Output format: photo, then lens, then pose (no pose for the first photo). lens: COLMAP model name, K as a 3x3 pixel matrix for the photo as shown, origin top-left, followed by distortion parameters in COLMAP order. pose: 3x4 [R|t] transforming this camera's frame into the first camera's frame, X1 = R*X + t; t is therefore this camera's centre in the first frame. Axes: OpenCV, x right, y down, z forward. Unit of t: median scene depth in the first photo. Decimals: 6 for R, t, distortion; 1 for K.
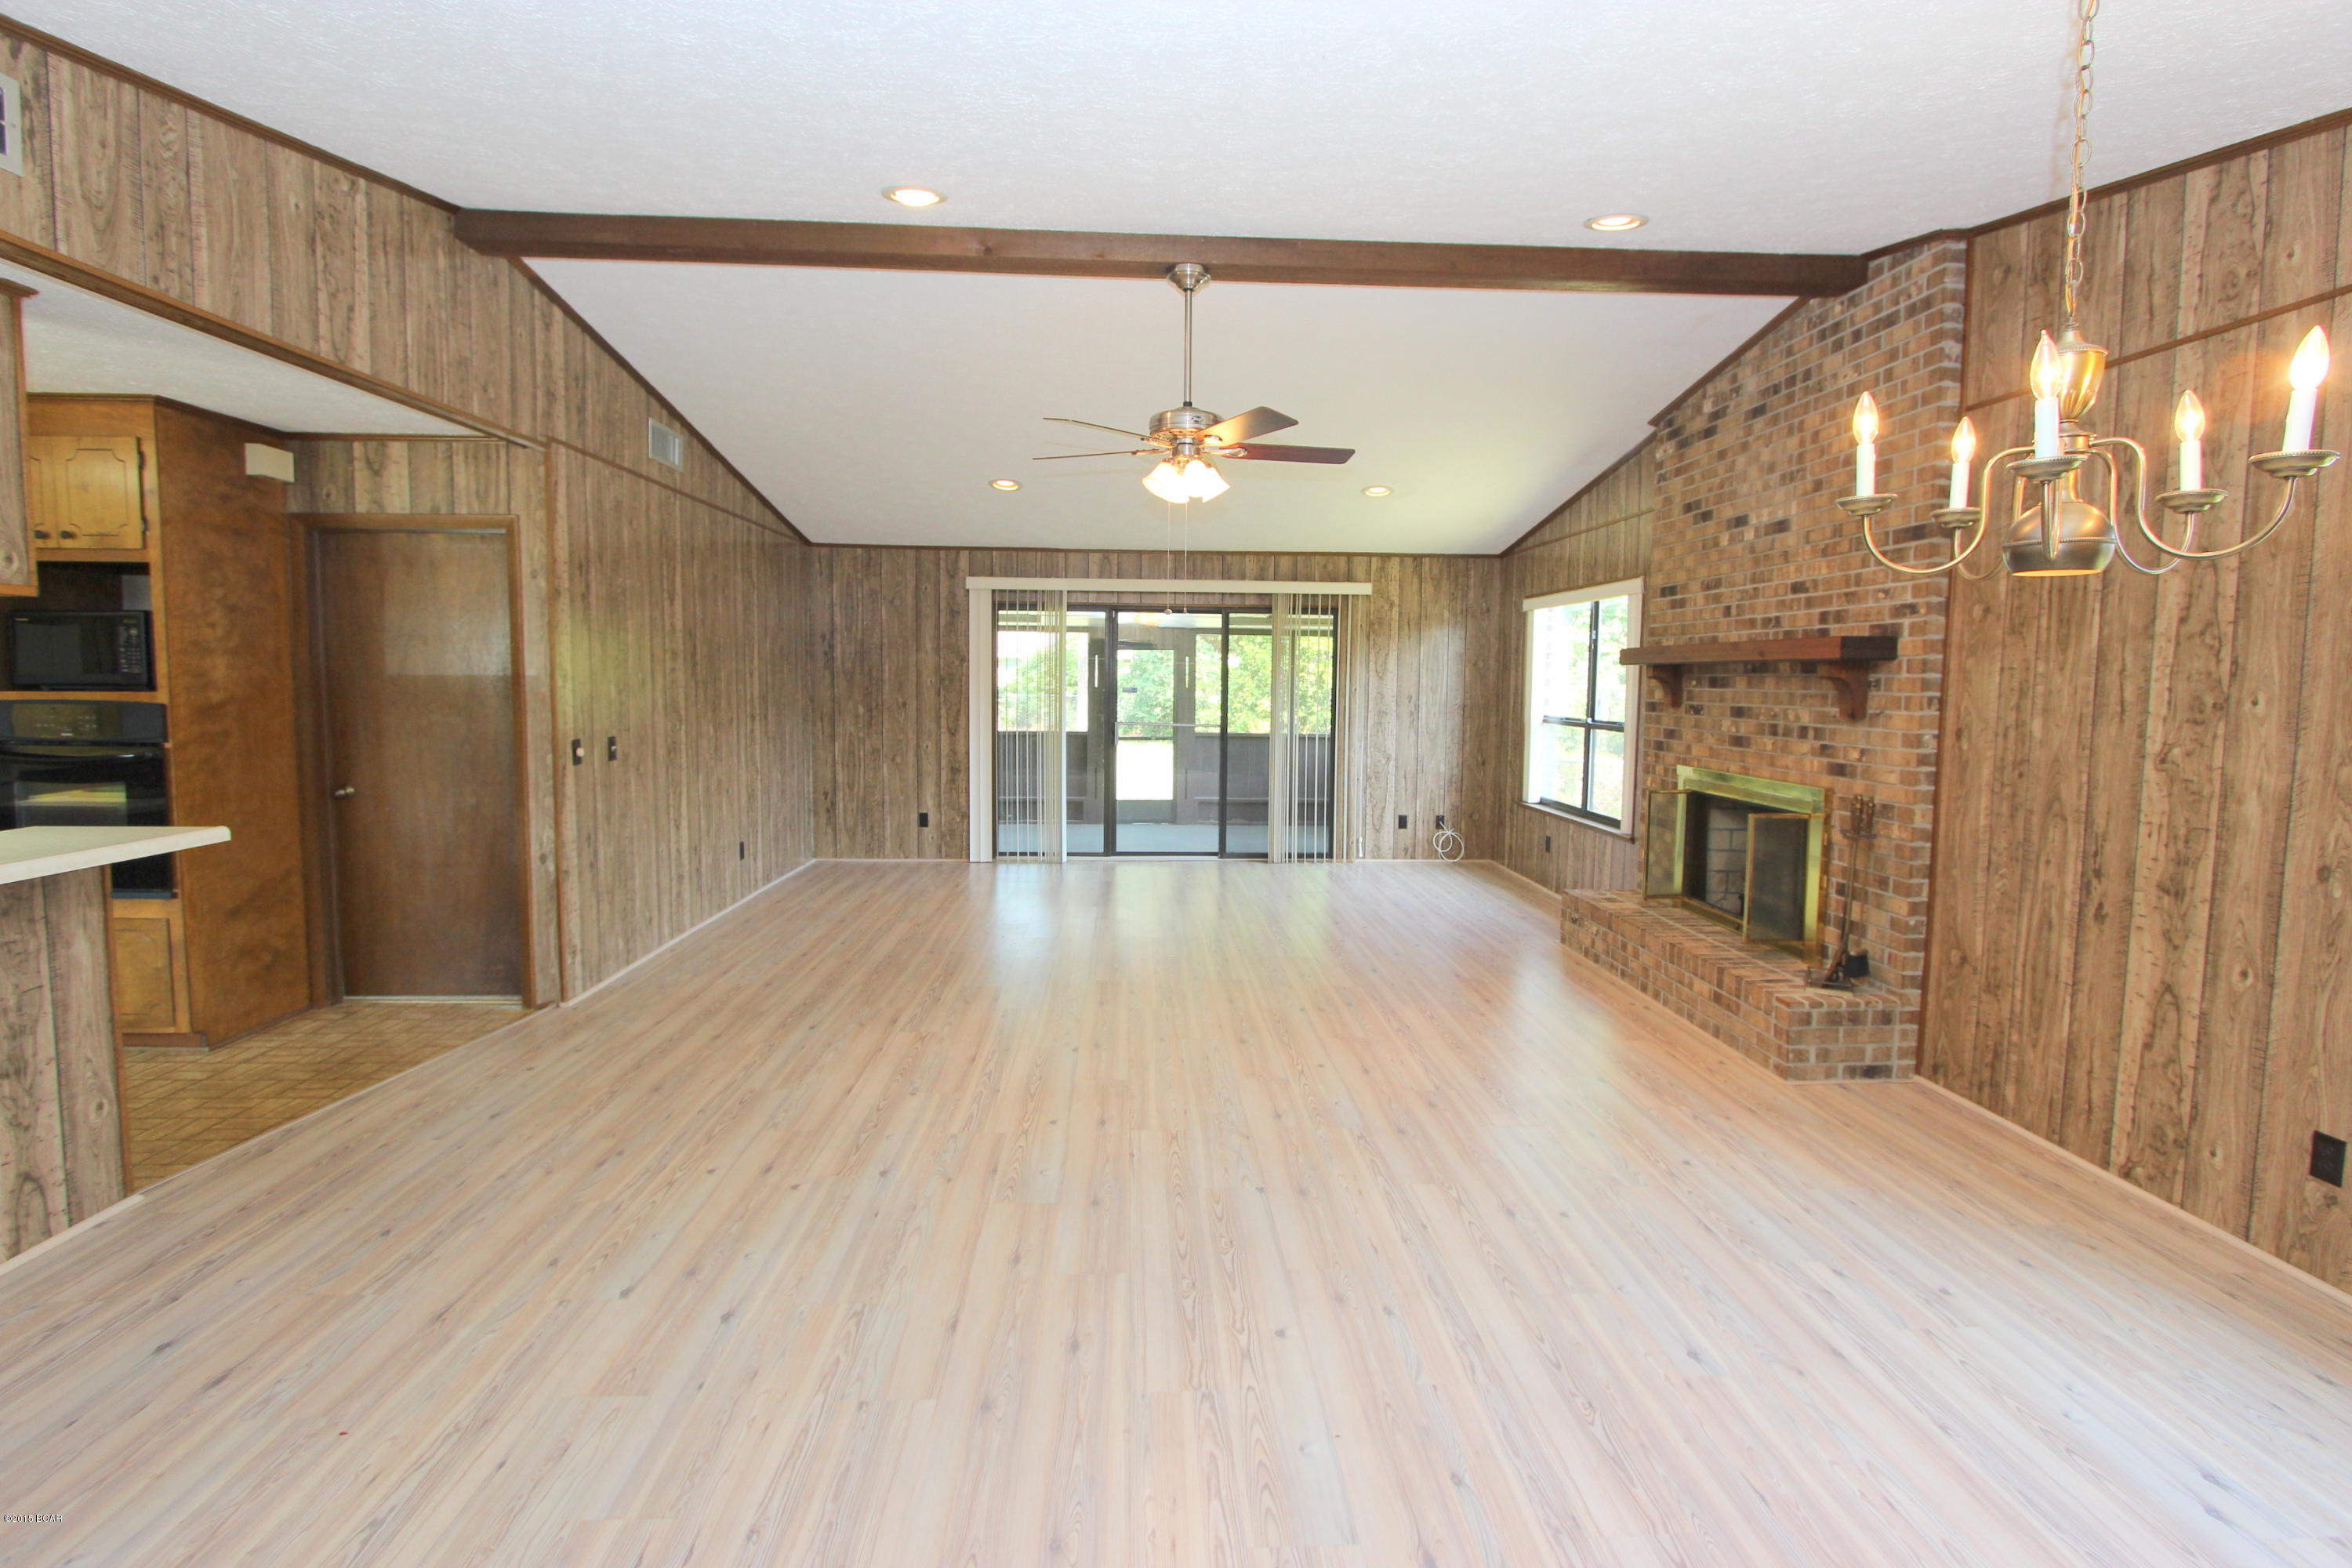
lens RADIAL K [[1088.7, 0, 1187.0], [0, 1088.7, 755.0], [0, 0, 1]] dist [-0.026921, 0.010518]
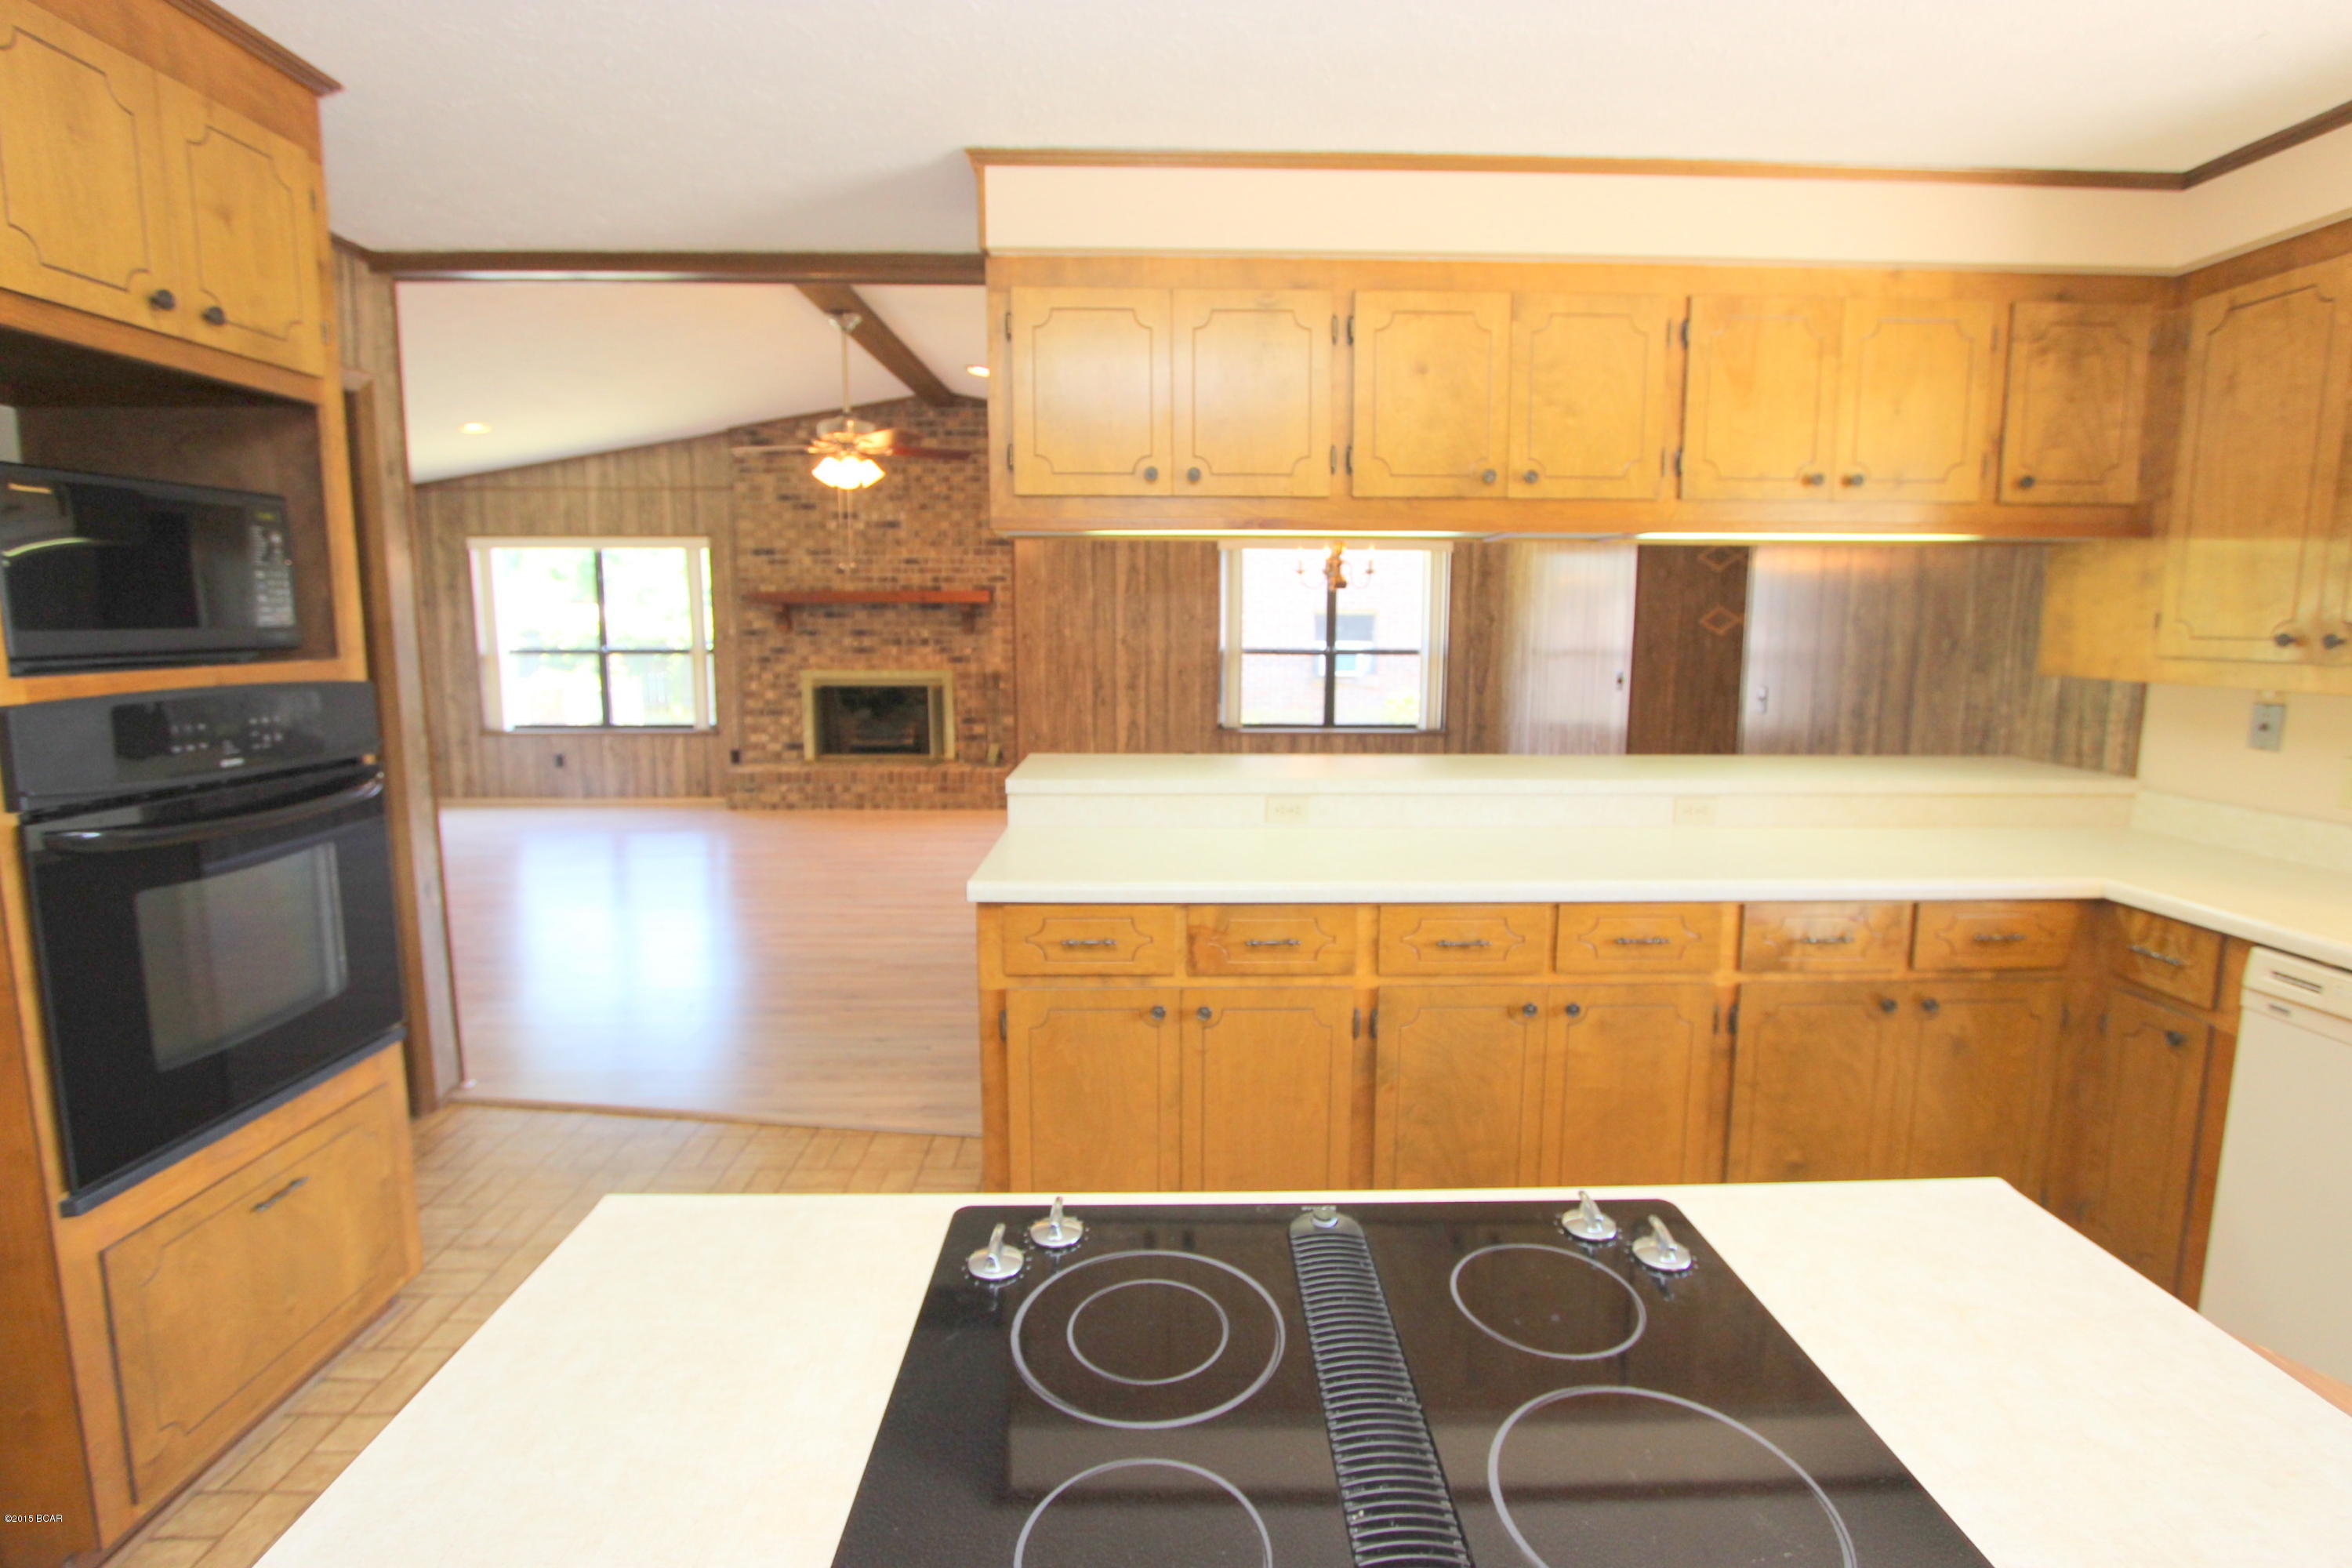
lens RADIAL K [[1088.7, 0, 1187.0], [0, 1088.7, 755.0], [0, 0, 1]] dist [-0.026921, 0.010518]
pose [[0.032236, -0.136321, 0.990140, -1.307176], [0.071345, 0.988442, 0.133765, -0.047457], [-0.996931, 0.066330, 0.041589, 0.509385]]
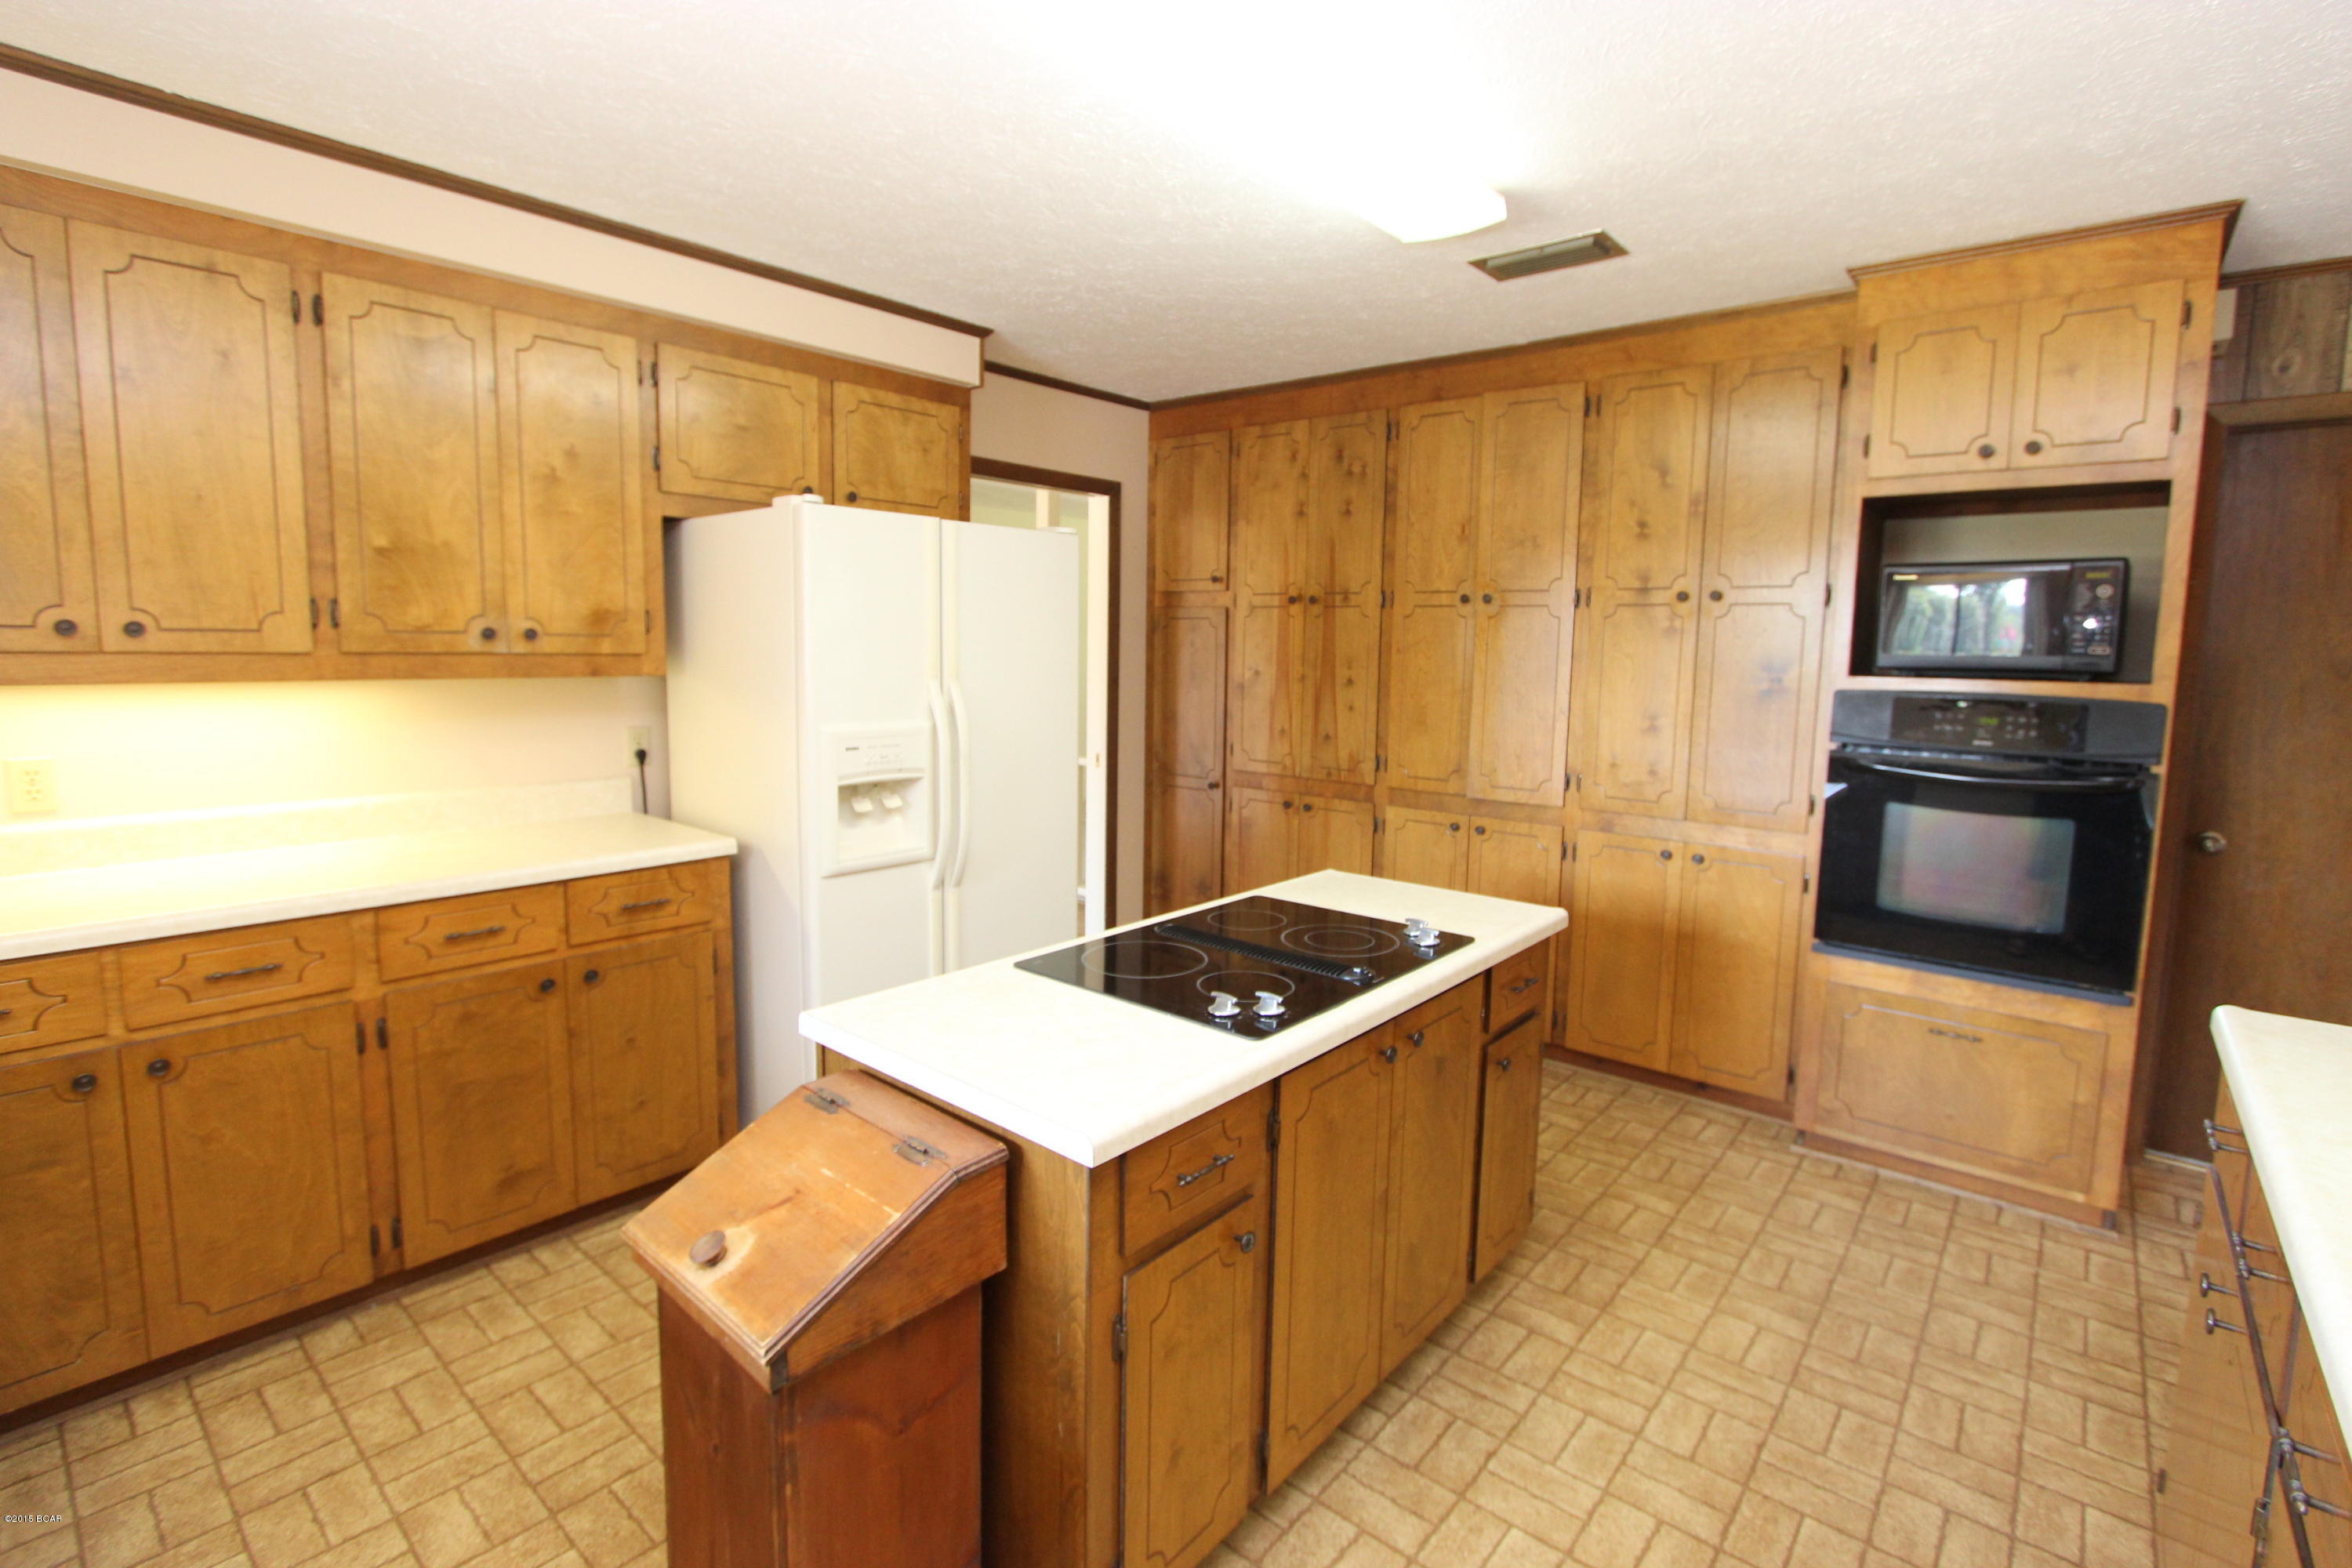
lens RADIAL K [[1088.7, 0, 1187.0], [0, 1088.7, 755.0], [0, 0, 1]] dist [-0.026921, 0.010518]
pose [[0.728875, 0.074961, -0.680531, -0.834960], [-0.064104, 0.997094, 0.041172, -0.006142], [0.681639, 0.013615, 0.731562, 0.128251]]
